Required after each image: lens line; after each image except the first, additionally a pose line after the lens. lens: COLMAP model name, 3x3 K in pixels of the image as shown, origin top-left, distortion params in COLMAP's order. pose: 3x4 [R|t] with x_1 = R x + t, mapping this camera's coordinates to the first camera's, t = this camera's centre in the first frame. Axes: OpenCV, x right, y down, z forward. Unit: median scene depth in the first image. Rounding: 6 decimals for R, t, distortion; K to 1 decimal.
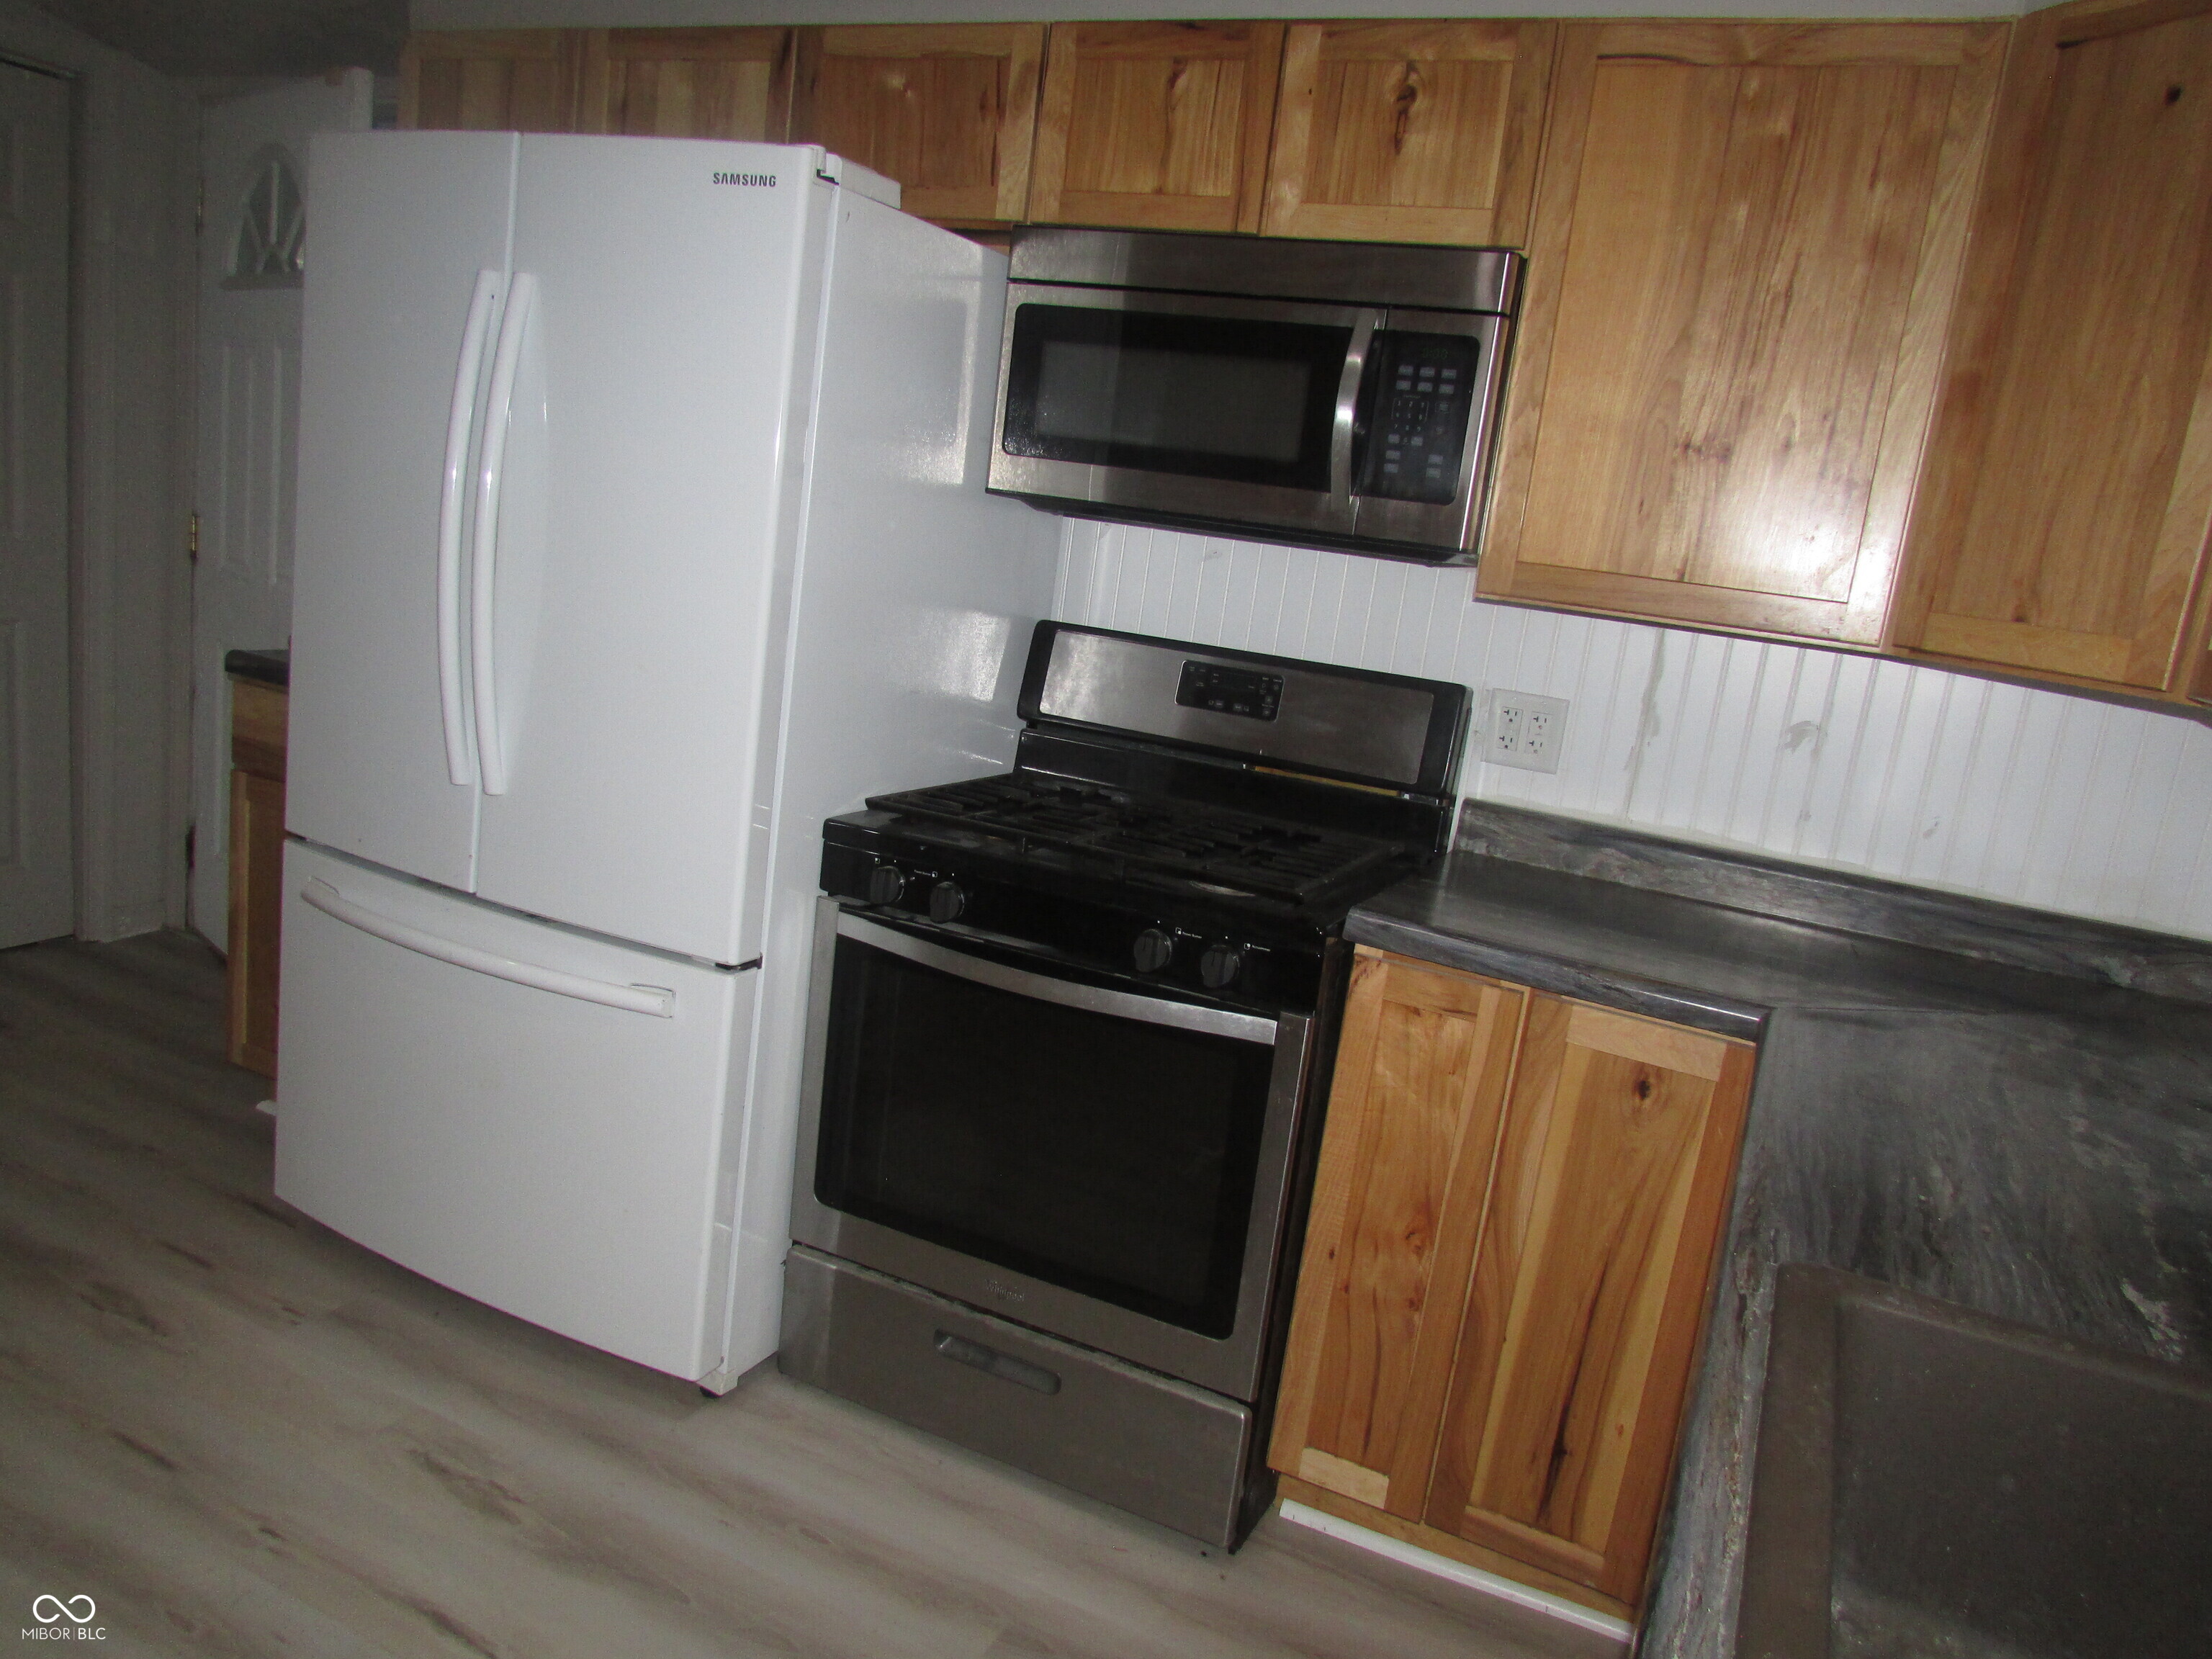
lens RADIAL K [[1578.8, 0, 1115.5], [0, 1578.8, 845.8], [0, 0, 1]] dist [-0.023140, 0.001345]
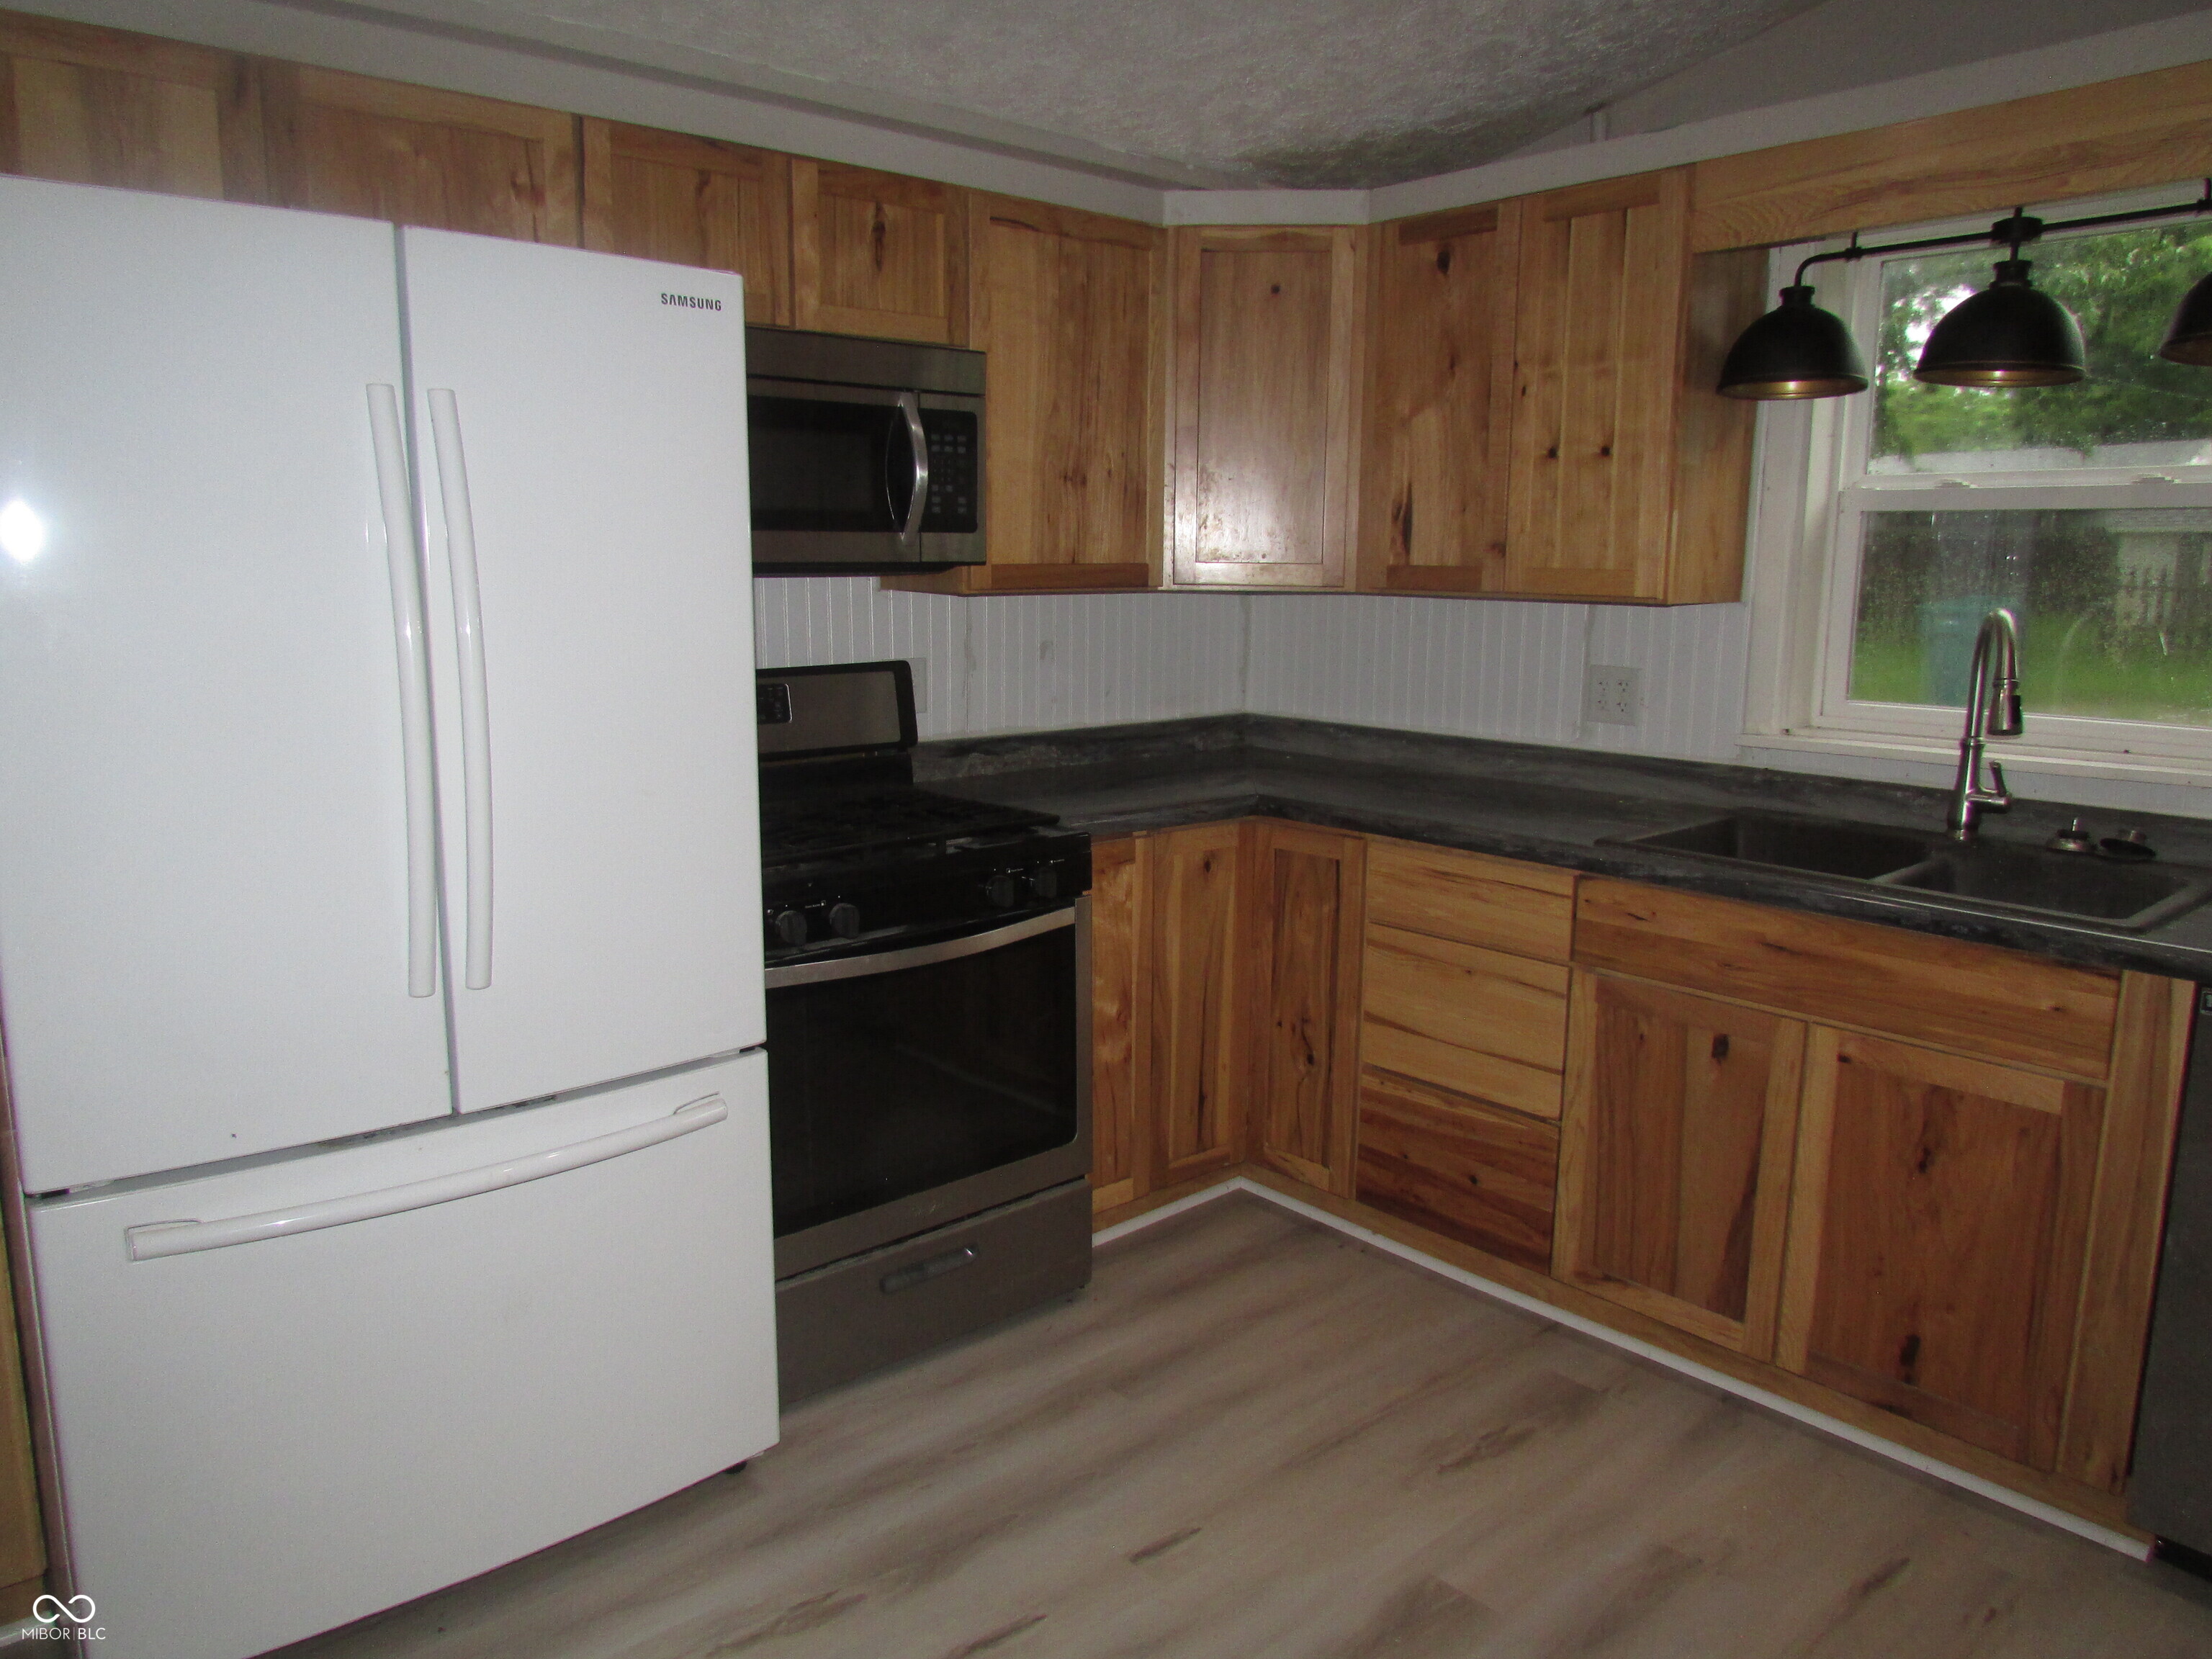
lens RADIAL K [[1561.6, 0, 1107.6], [0, 1561.6, 834.0], [0, 0, 1]] dist [-0.020688, -0.005307]
pose [[0.394112, -0.282921, 0.874432, -1.017020], [0.233116, 0.951097, 0.202660, -0.212096], [-0.889007, 0.123973, 0.440792, 0.314407]]
